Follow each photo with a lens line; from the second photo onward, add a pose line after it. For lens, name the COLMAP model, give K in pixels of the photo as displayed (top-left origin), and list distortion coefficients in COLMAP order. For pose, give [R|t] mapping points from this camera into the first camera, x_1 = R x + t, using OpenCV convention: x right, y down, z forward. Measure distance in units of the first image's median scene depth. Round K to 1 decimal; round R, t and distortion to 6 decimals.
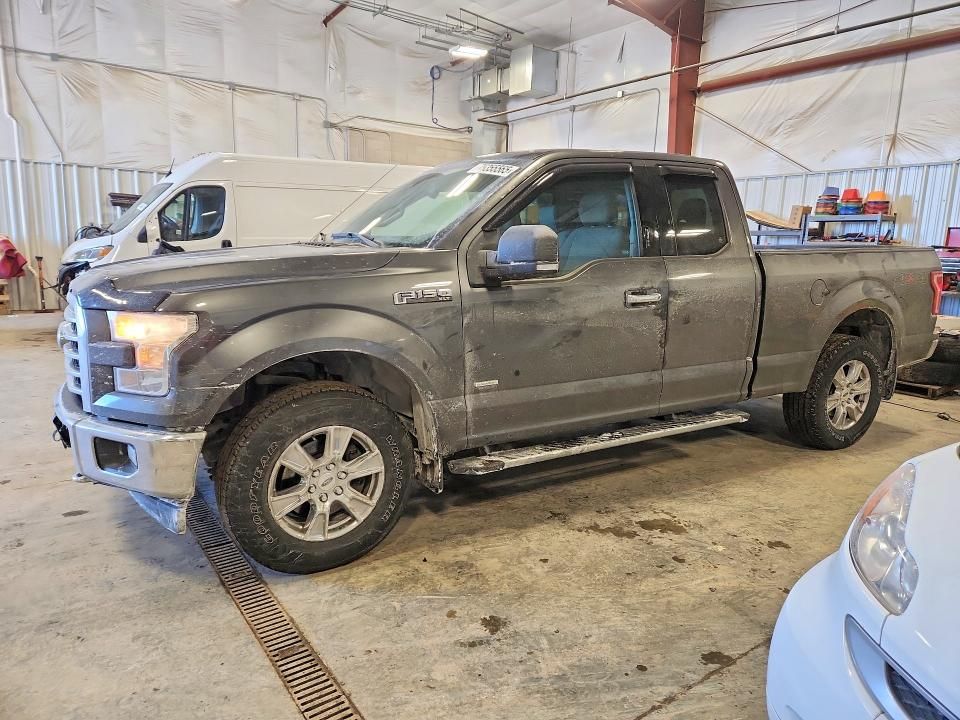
lens RADIAL K [[632.7, 0, 485.4], [0, 632.7, 367.6], [0, 0, 1]] dist [0.052690, -0.042177]
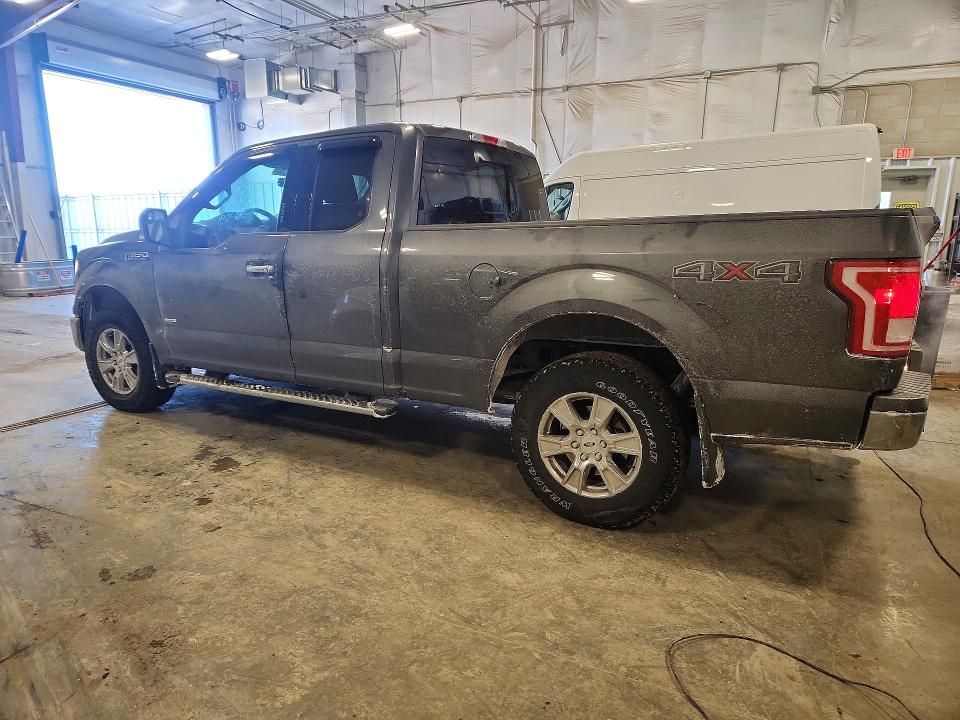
lens RADIAL K [[632.7, 0, 461.3], [0, 632.7, 377.9], [0, 0, 1]] dist [0.052690, -0.042177]
pose [[0.477168, 0.177794, -0.860639, 1.385448], [-0.155338, 0.980965, 0.116526, -0.104094], [0.864975, 0.078087, 0.495703, 0.744638]]
